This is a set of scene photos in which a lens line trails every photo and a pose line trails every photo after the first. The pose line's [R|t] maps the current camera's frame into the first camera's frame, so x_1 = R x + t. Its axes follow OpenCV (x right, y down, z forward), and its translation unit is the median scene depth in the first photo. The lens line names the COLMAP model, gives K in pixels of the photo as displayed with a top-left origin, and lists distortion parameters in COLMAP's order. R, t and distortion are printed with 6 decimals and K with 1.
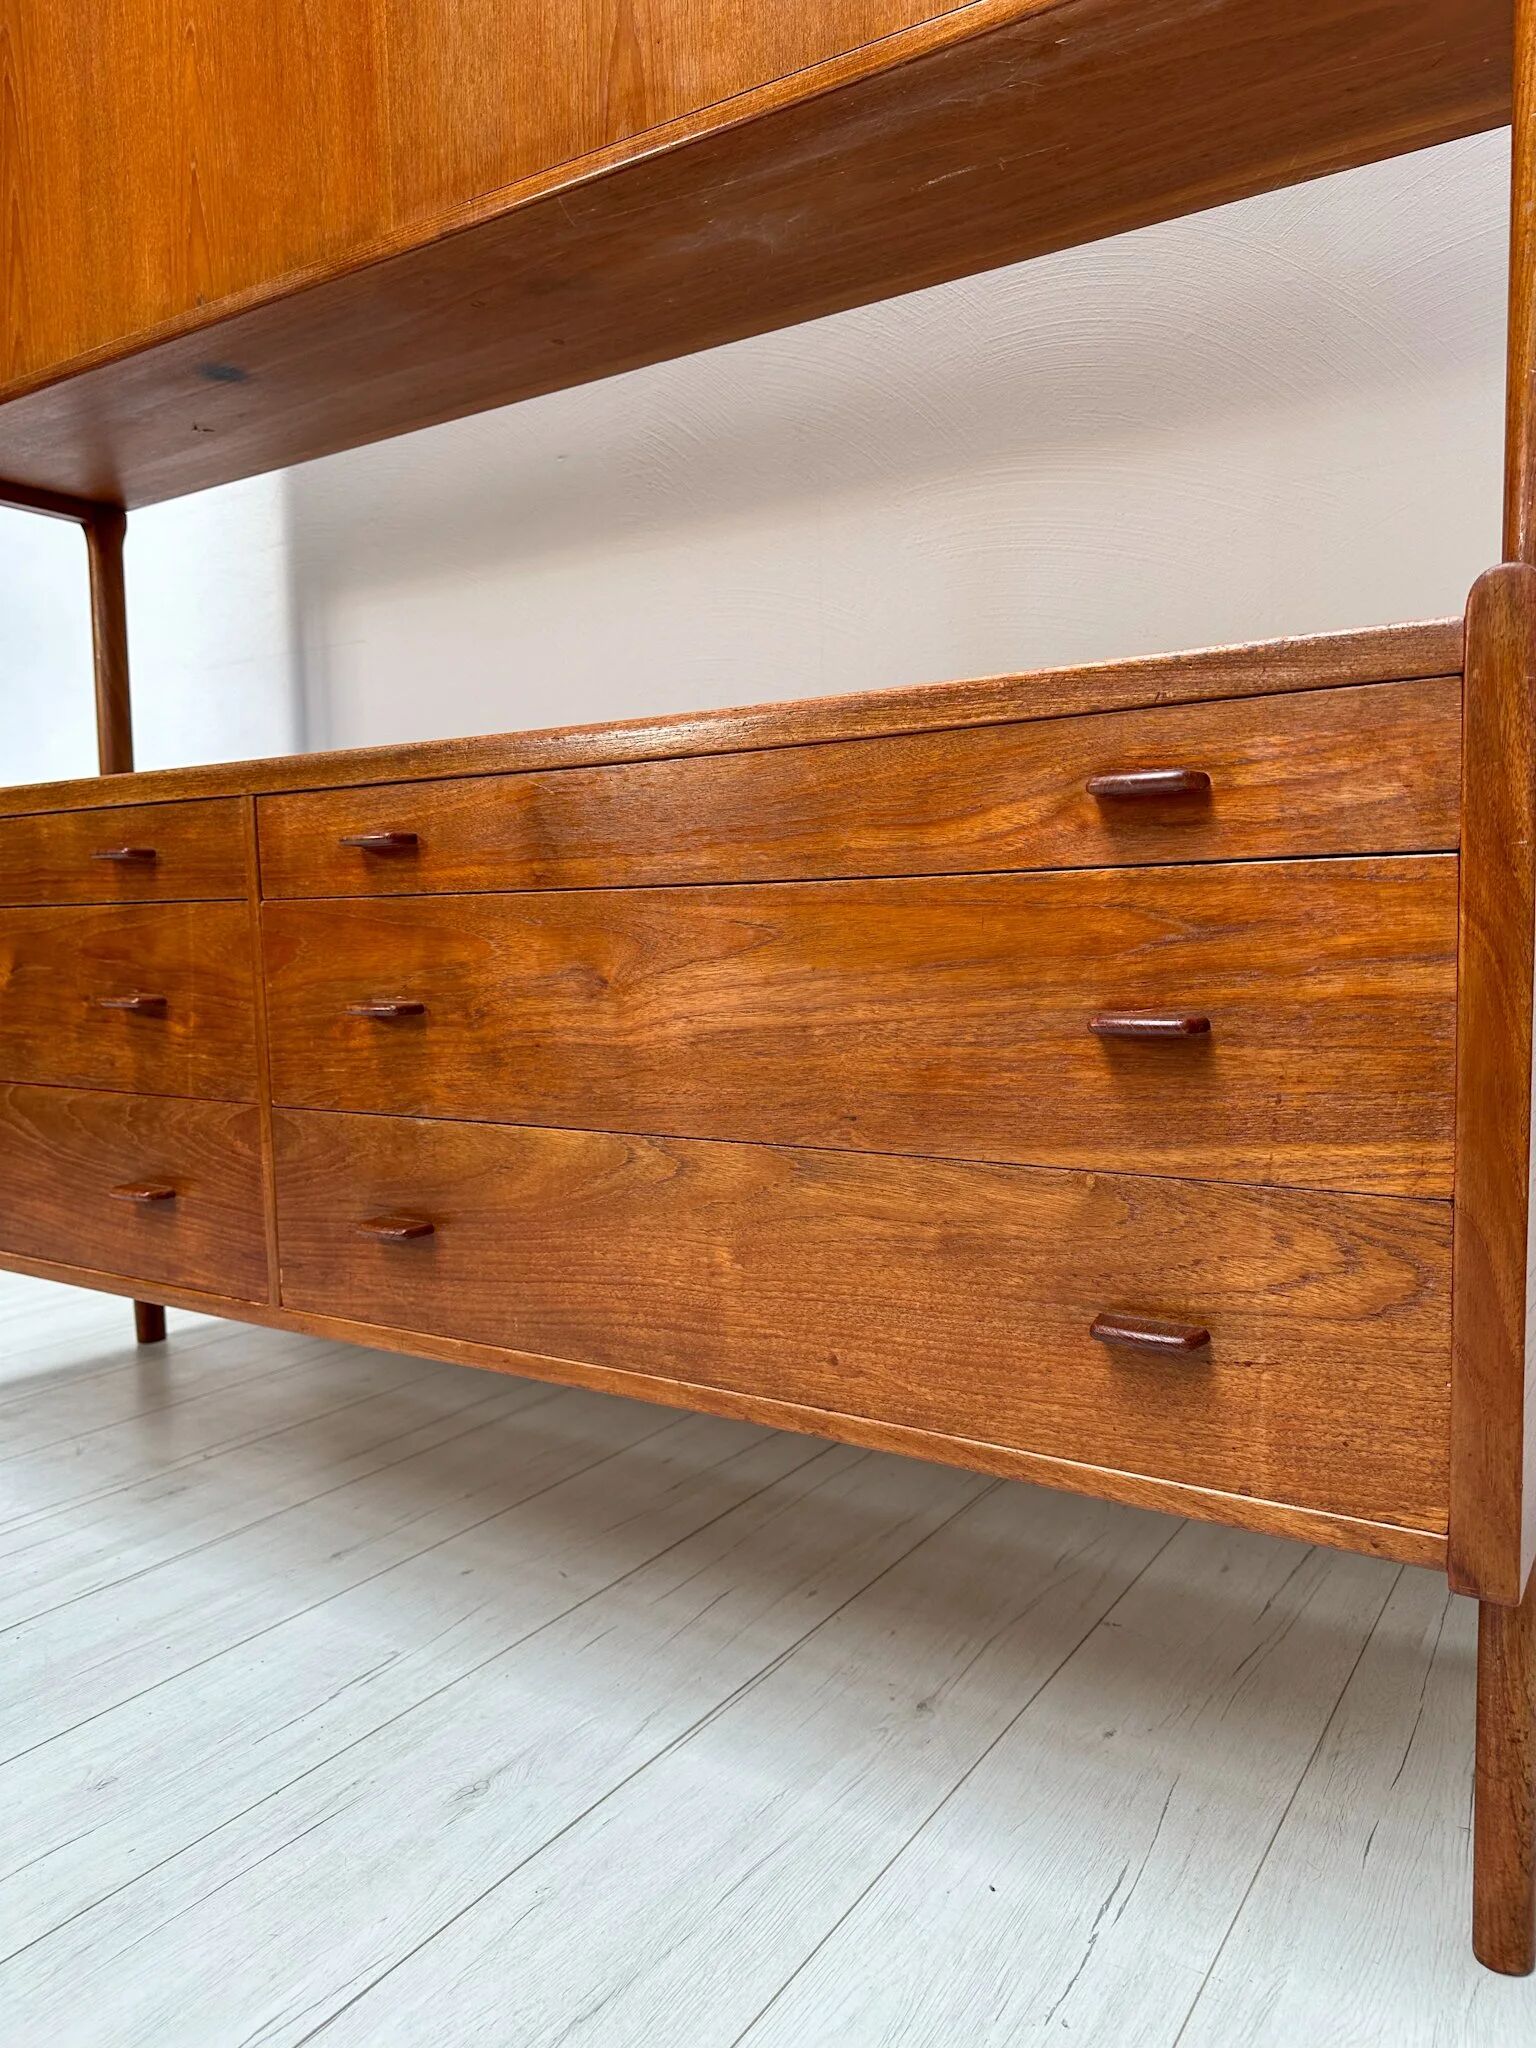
lens RADIAL K [[1458.0, 0, 744.8], [0, 1458.0, 1032.6], [0, 0, 1]] dist [0.086625, -0.113730]
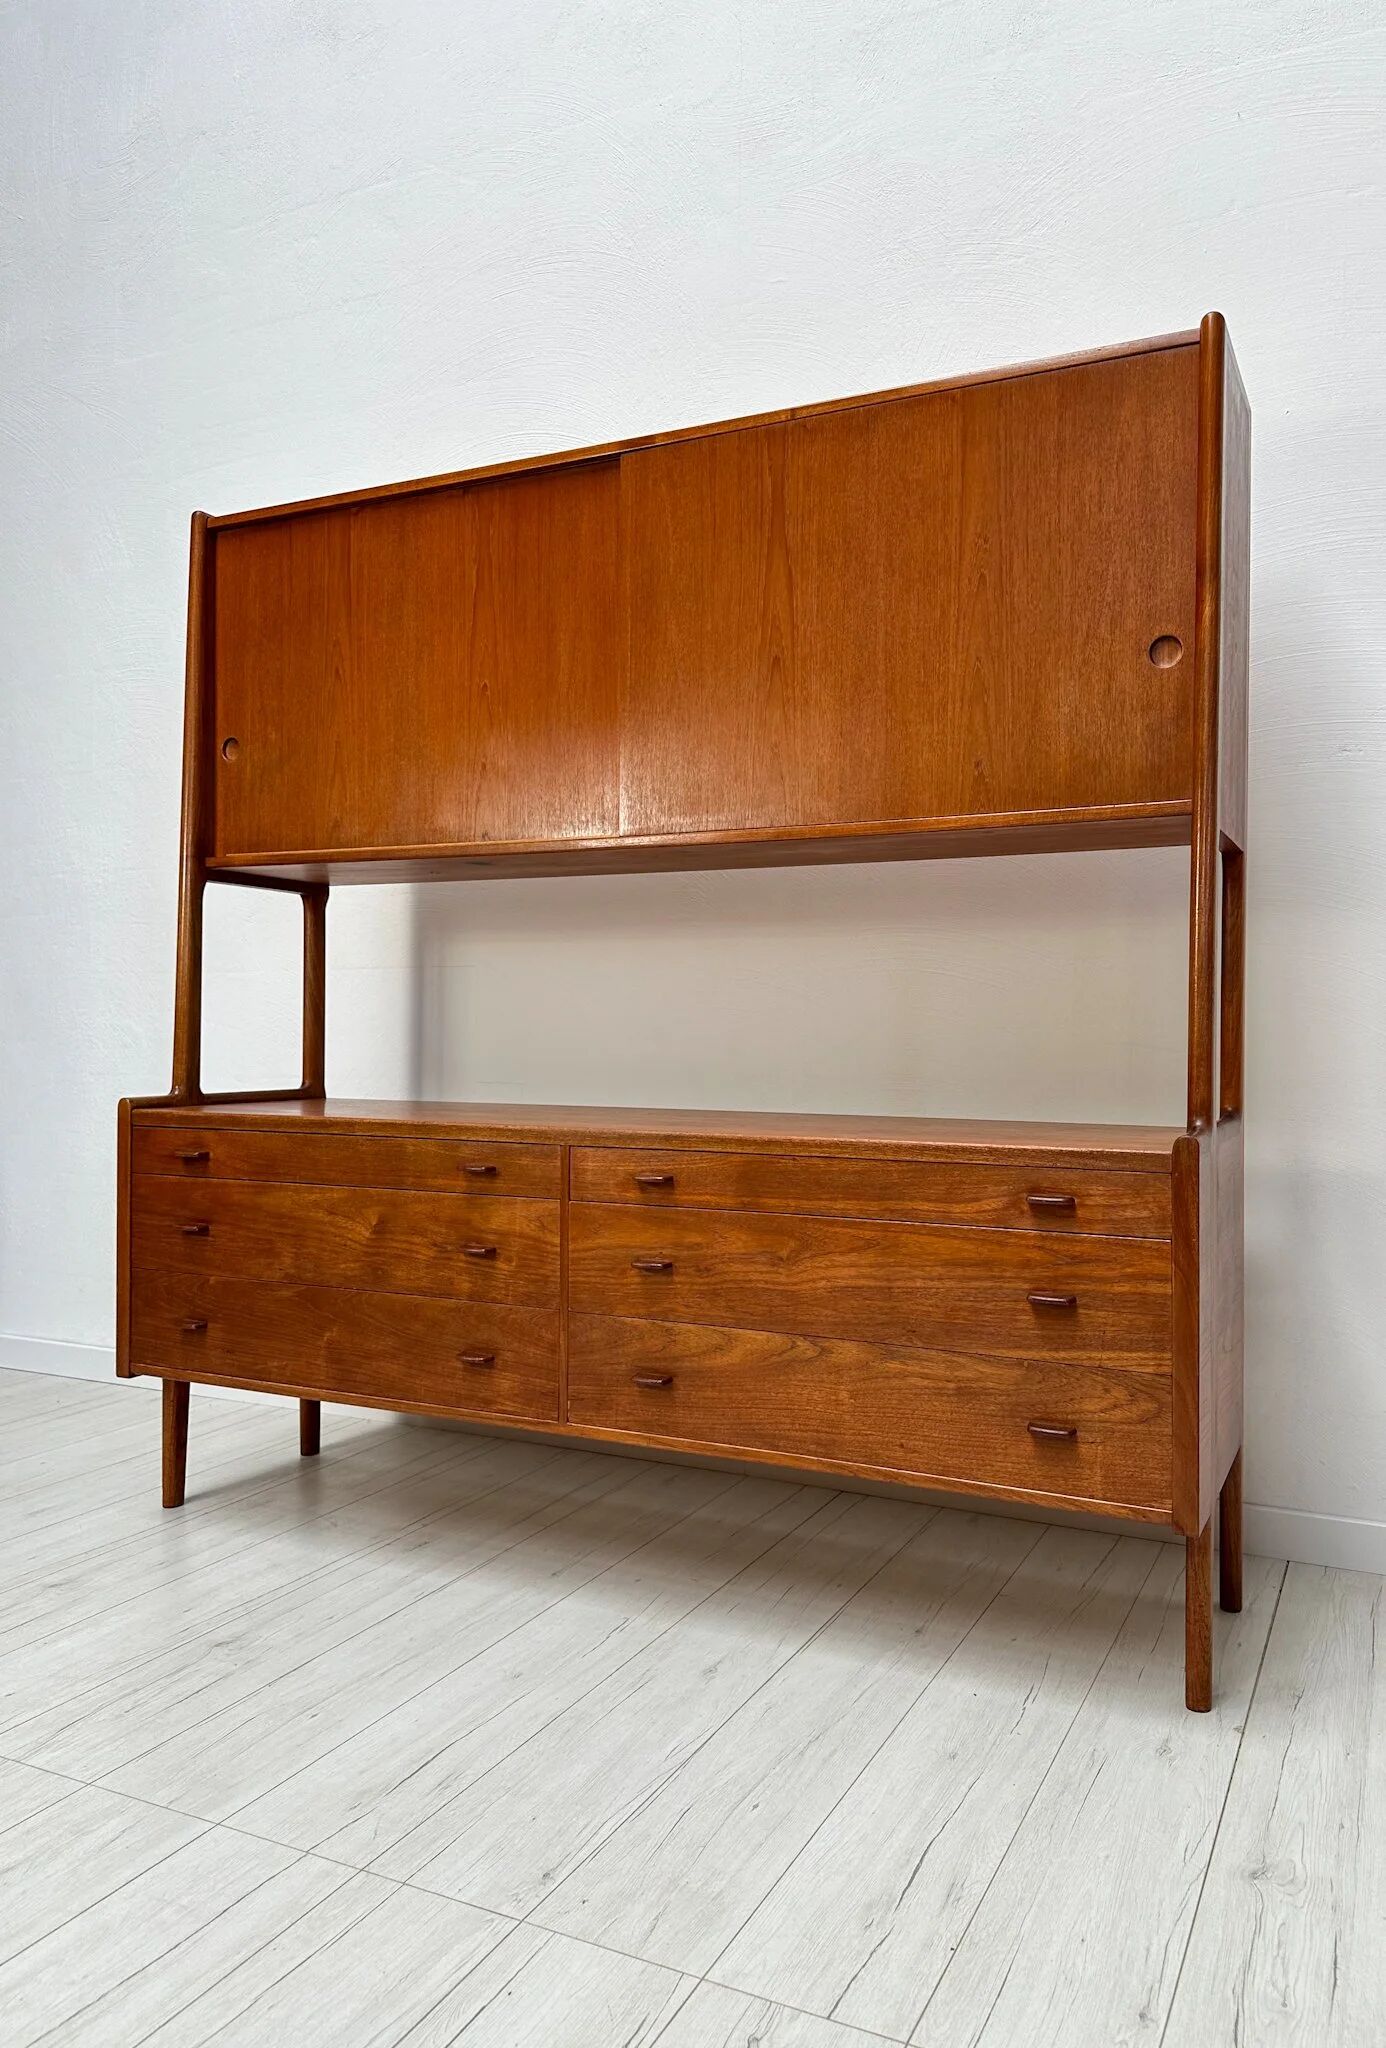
lens RADIAL K [[1462.7, 0, 706.0], [0, 1462.7, 1030.5], [0, 0, 1]] dist [0.161793, -0.302950]
pose [[0.990596, 0.028163, 0.133887, -0.526035], [-0.017149, 0.996425, -0.082722, -0.196465], [-0.135738, 0.079648, 0.987538, -1.145103]]
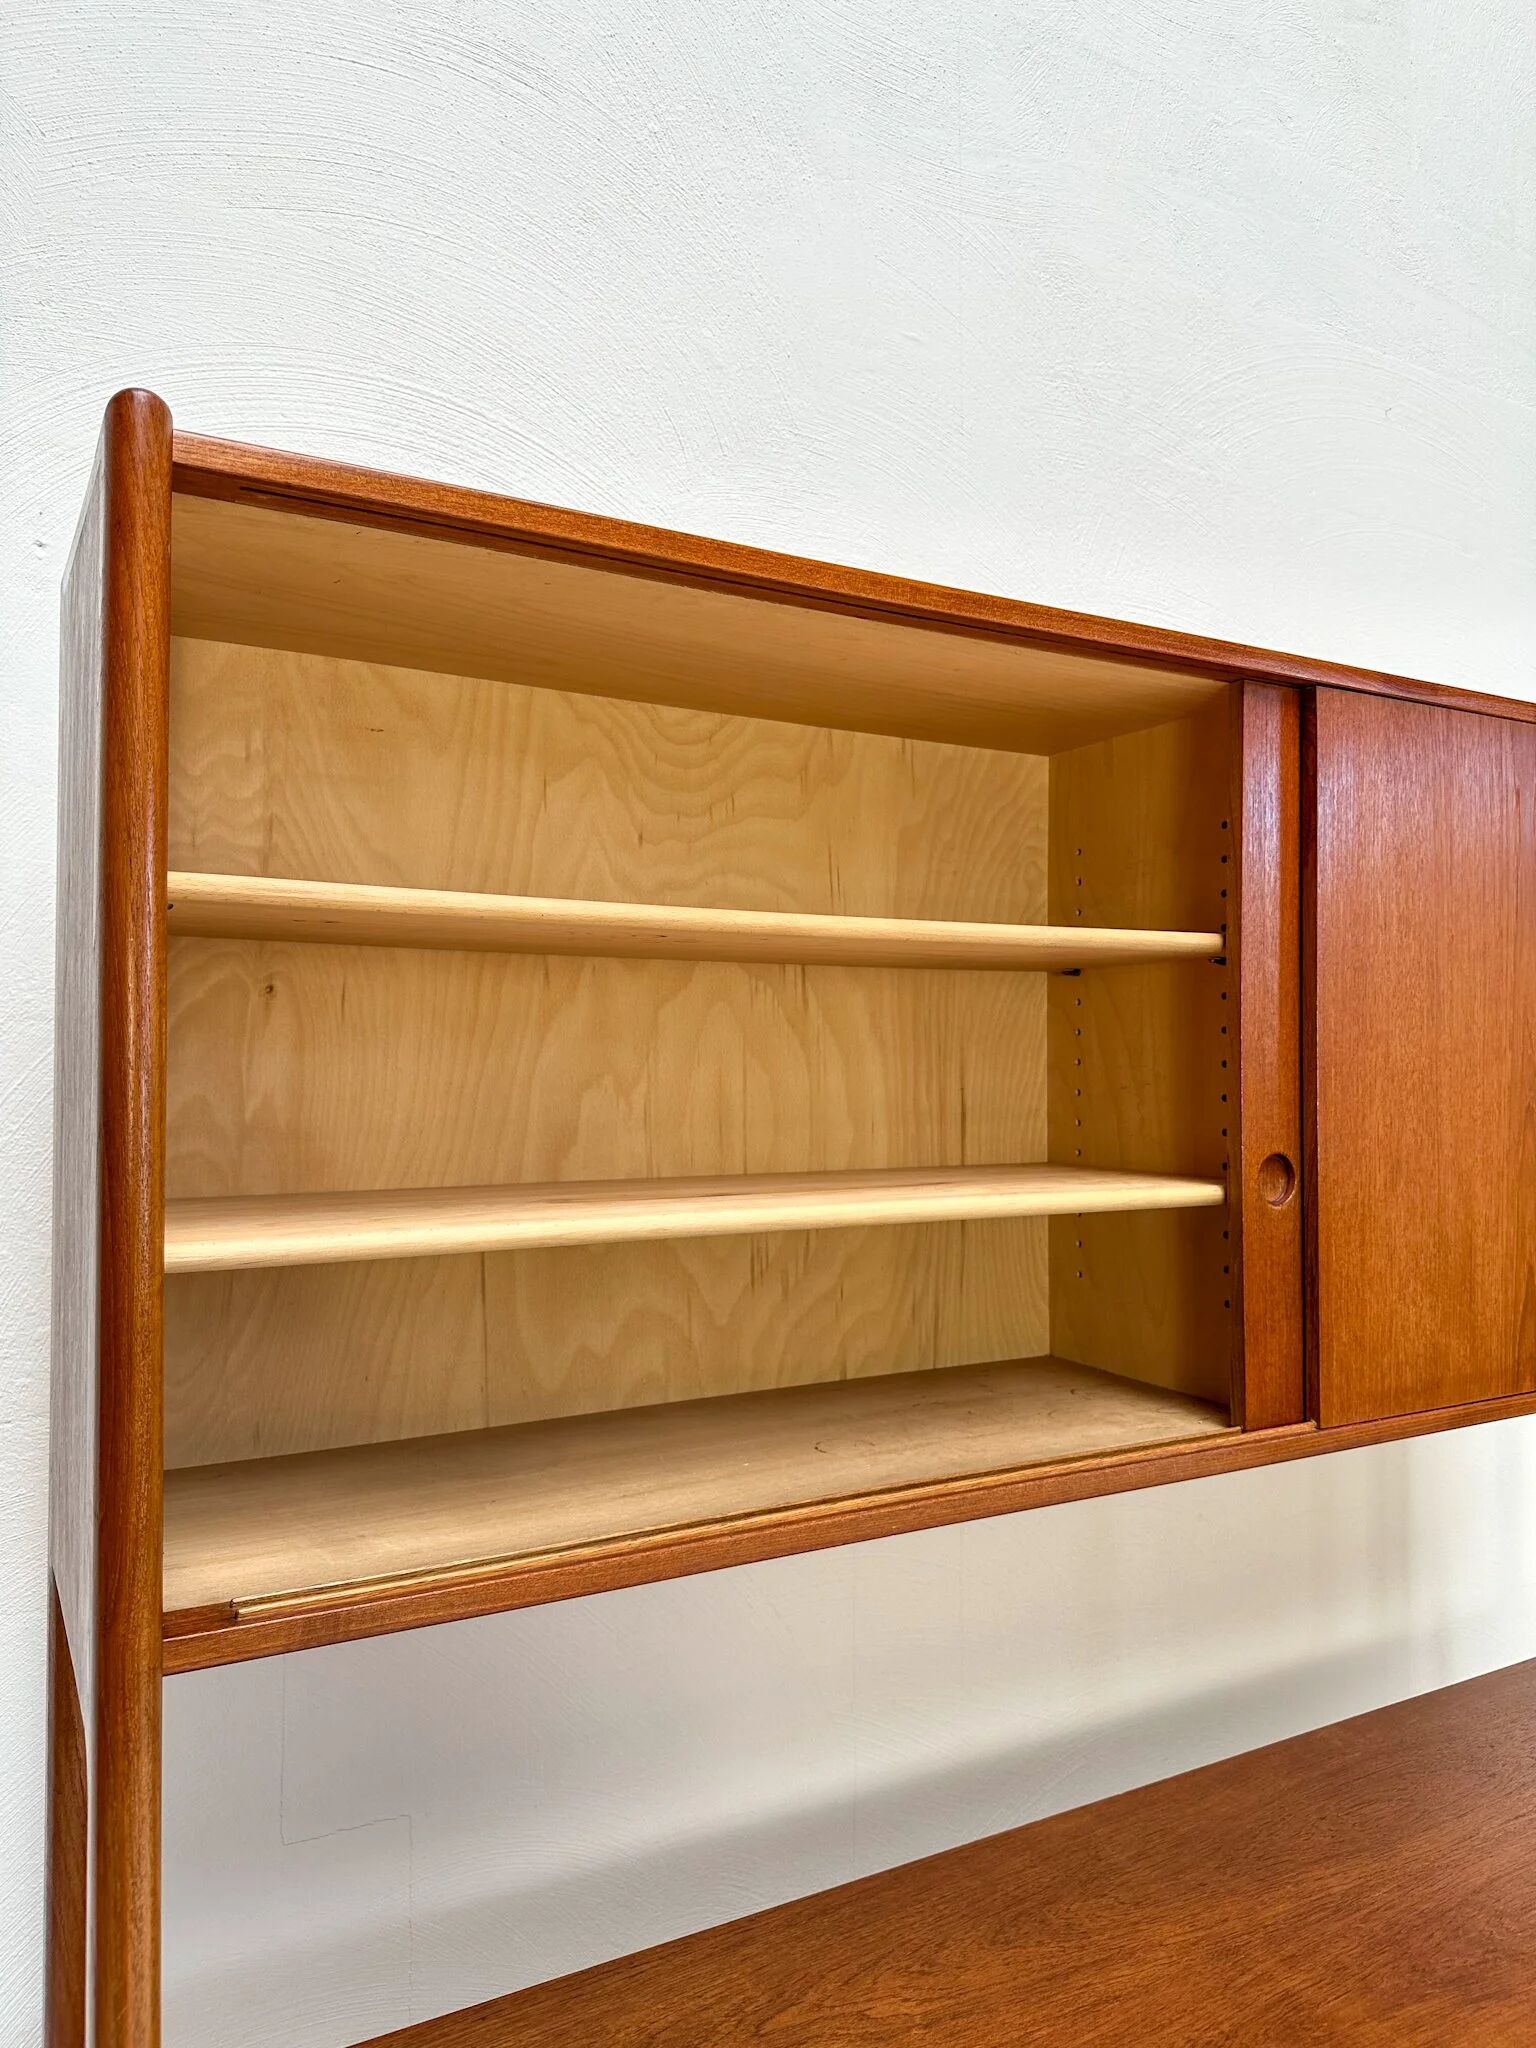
lens RADIAL K [[1453.8, 0, 758.4], [0, 1453.8, 1019.4], [0, 0, 1]] dist [0.009120, -0.010345]
pose [[0.448986, 0.041455, 0.892576, -1.714195], [0.061592, 0.995111, -0.077200, -1.032600], [-0.891413, 0.089638, 0.444238, 1.225754]]
